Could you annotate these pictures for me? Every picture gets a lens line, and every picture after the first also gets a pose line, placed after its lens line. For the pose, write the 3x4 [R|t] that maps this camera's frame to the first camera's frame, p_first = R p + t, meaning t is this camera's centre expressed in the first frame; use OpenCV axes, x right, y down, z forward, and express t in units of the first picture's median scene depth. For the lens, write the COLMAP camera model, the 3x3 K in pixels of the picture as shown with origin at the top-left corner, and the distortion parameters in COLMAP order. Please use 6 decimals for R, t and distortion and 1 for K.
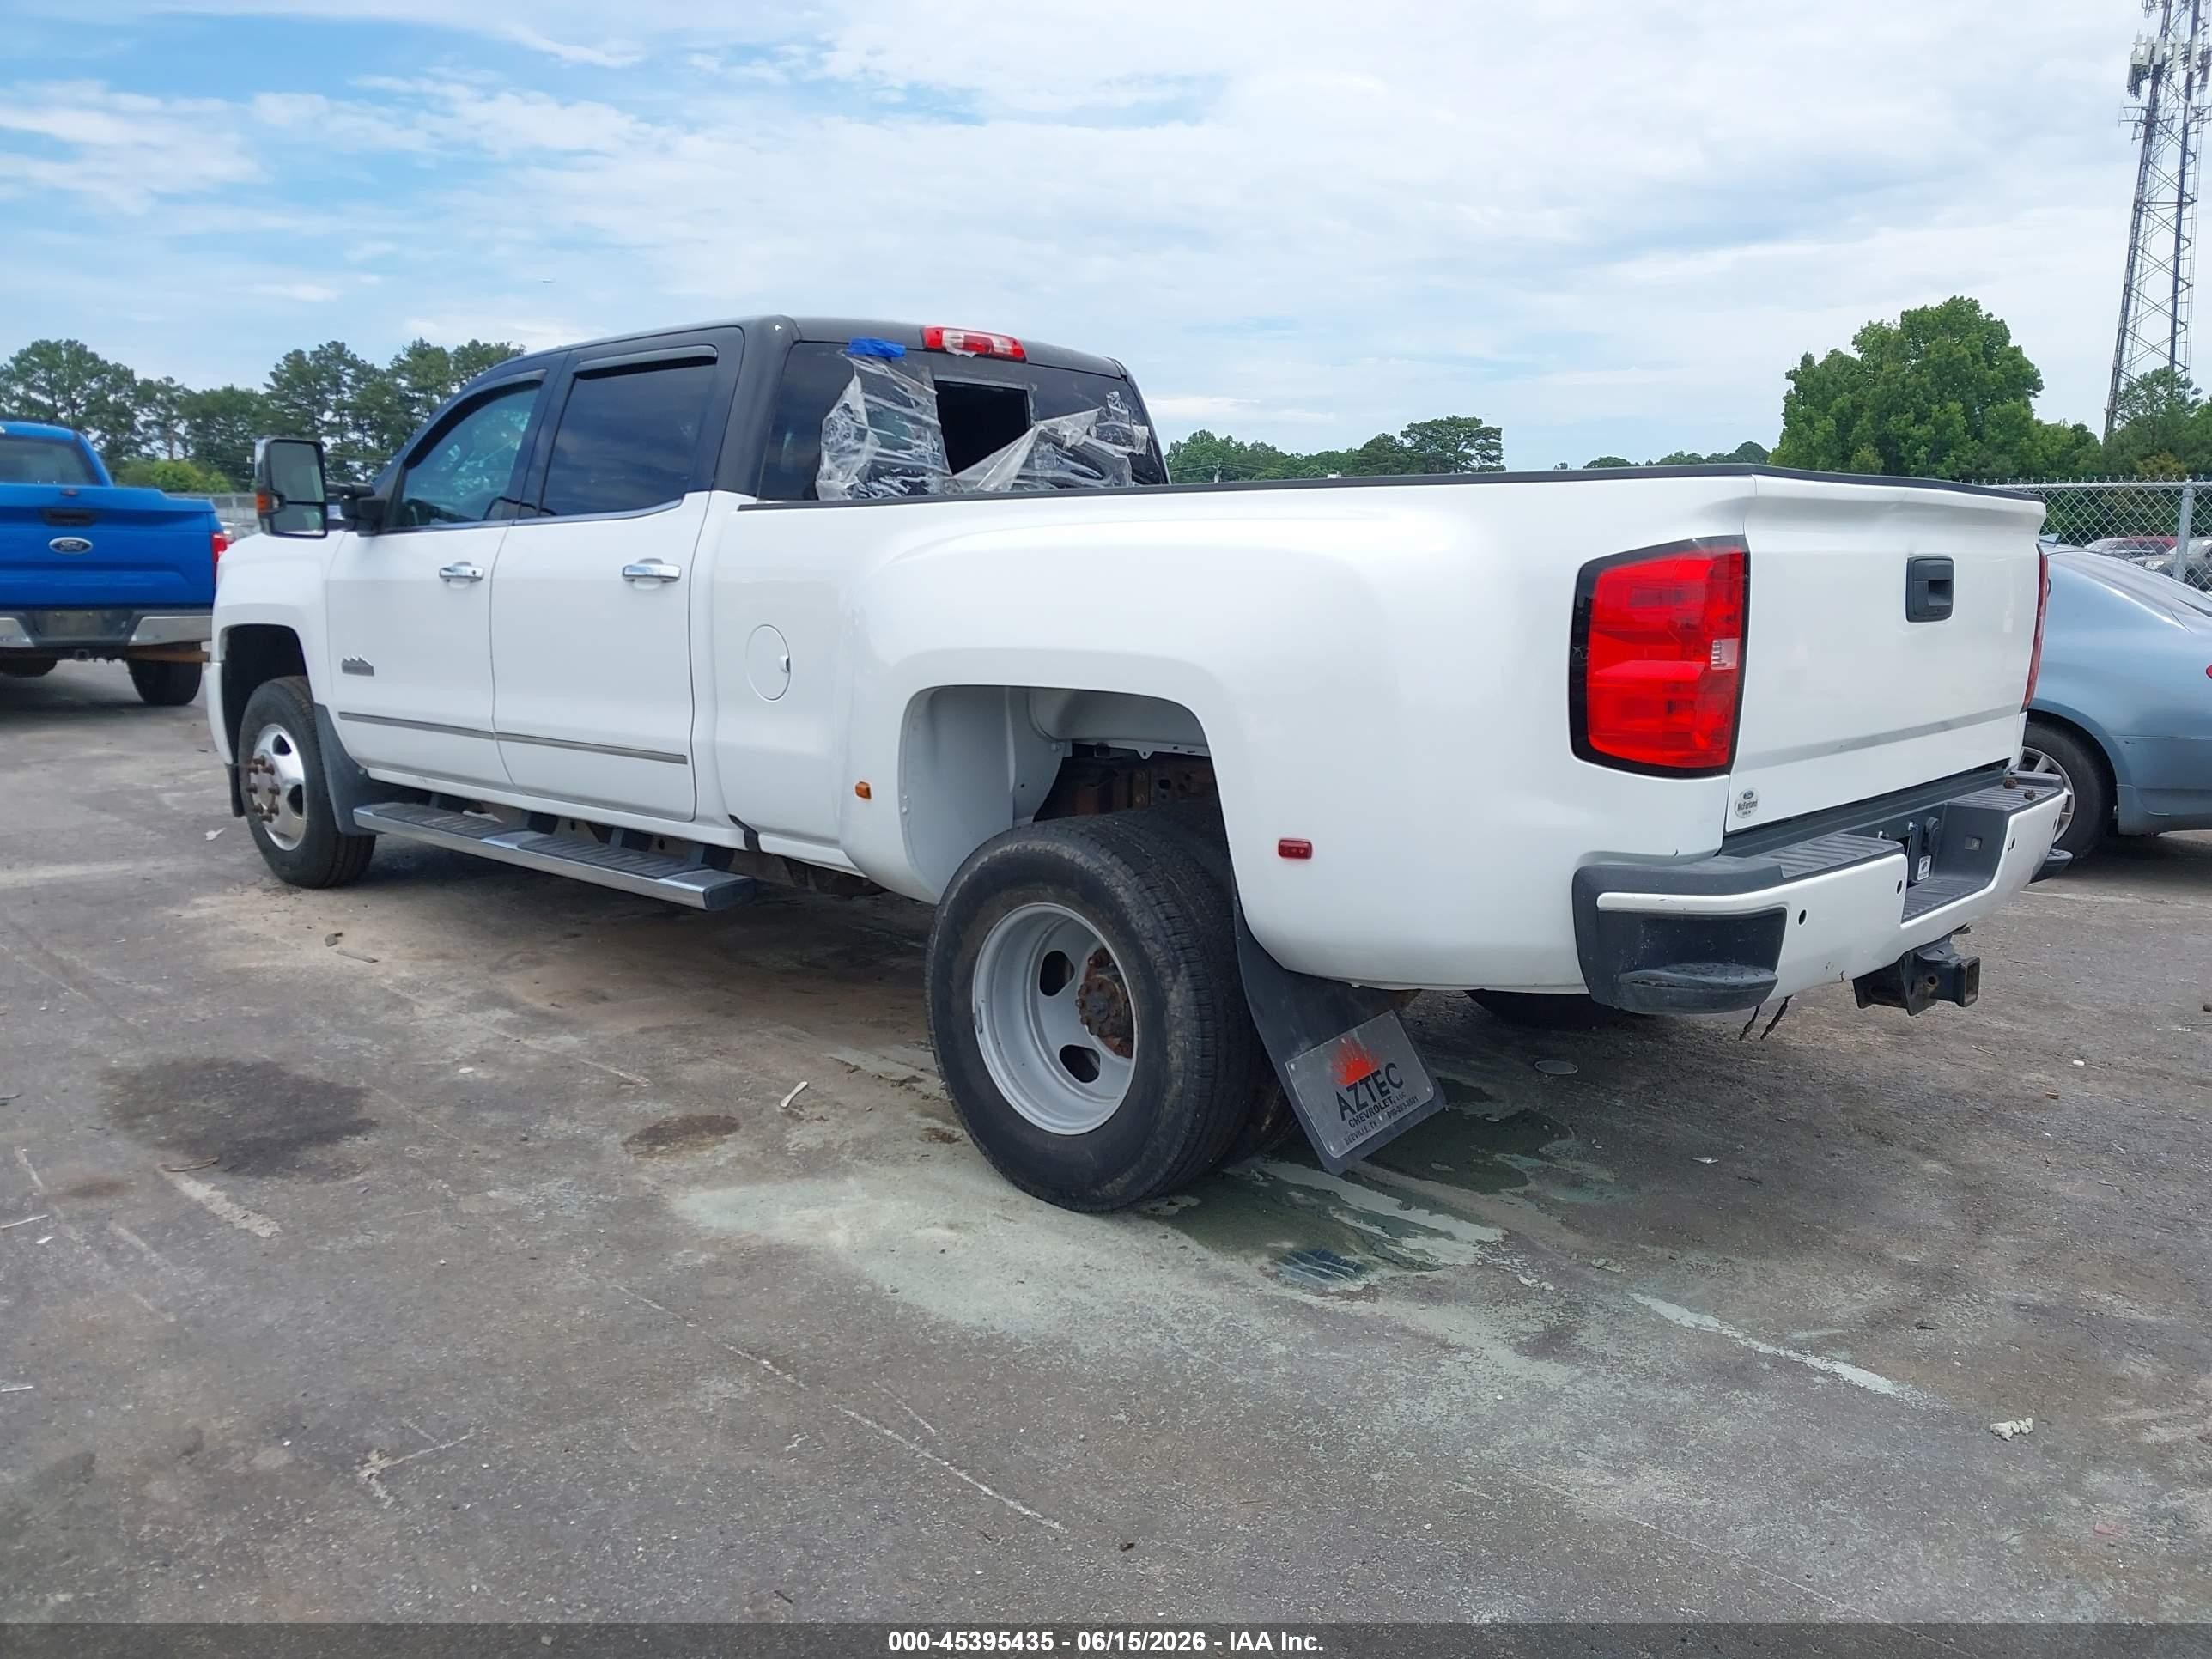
lens RADIAL K [[1717.4, 0, 1160.4], [0, 1717.4, 835.5], [0, 0, 1]] dist [0.018875, -0.002423]
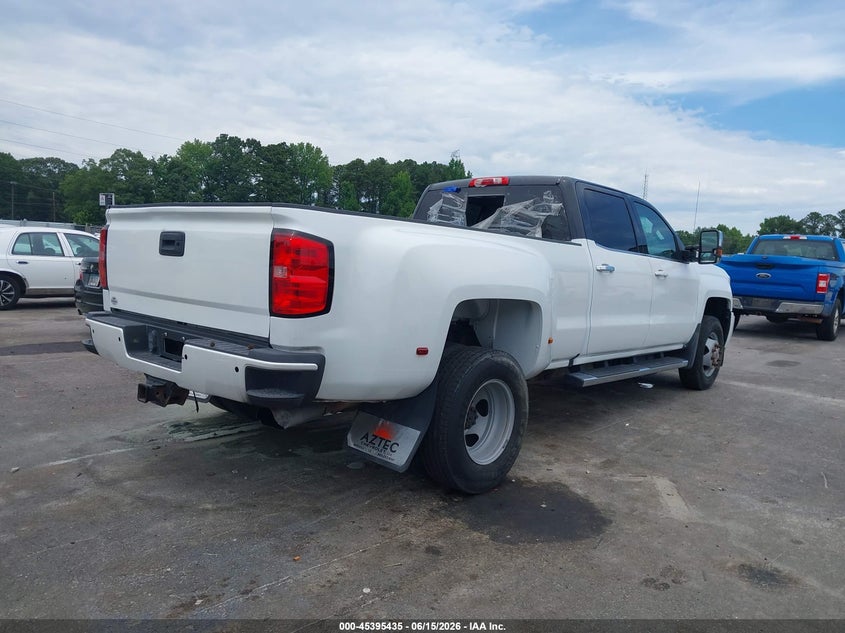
lens RADIAL K [[652.0, 0, 422.8], [0, 652.0, 330.7], [0, 0, 1]] dist [0.008886, 0.001067]
pose [[0.025365, 0.097503, -0.994912, 1.381230], [-0.212225, 0.973072, 0.089952, -0.176252], [0.976892, 0.208864, 0.045374, 1.288845]]
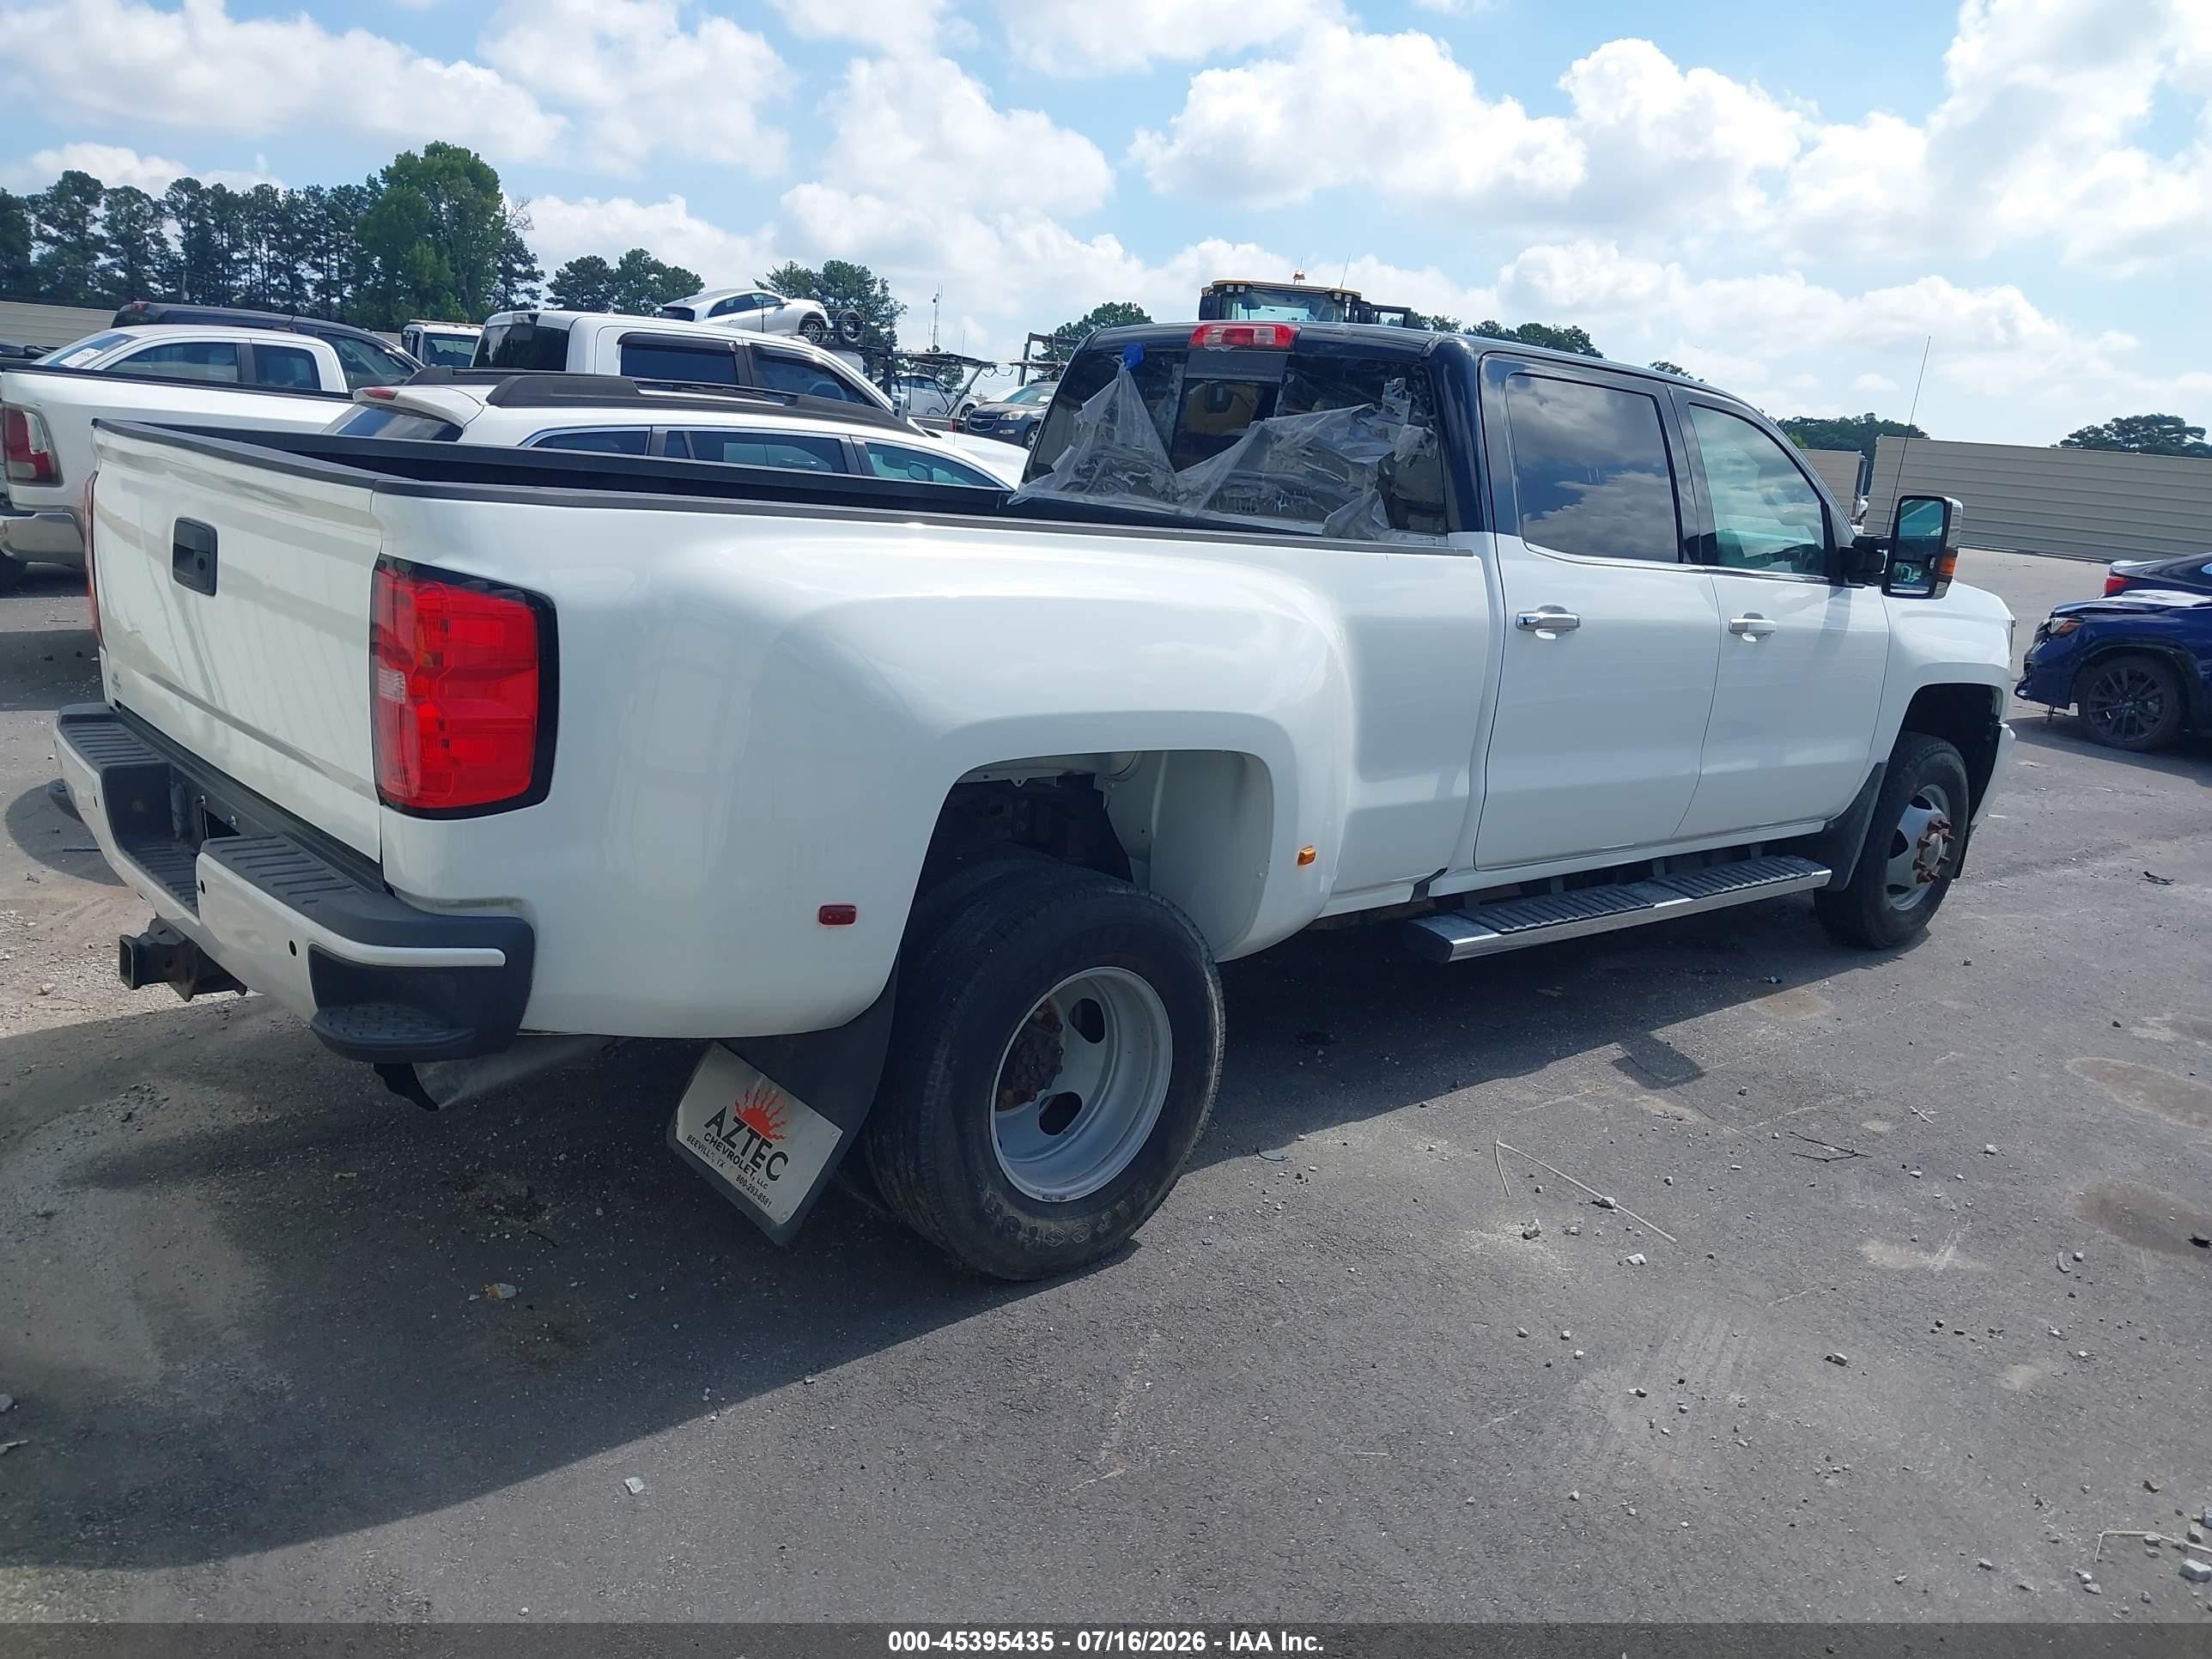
lens RADIAL K [[1706.9, 0, 1106.9], [0, 1706.9, 866.6], [0, 0, 1]] dist [0.008886, 0.001067]
pose [[-0.082946, 0.222745, -0.971342, 1.265085], [-0.243847, 0.940534, 0.236504, -0.309128], [0.966260, 0.256476, -0.023698, 1.468558]]
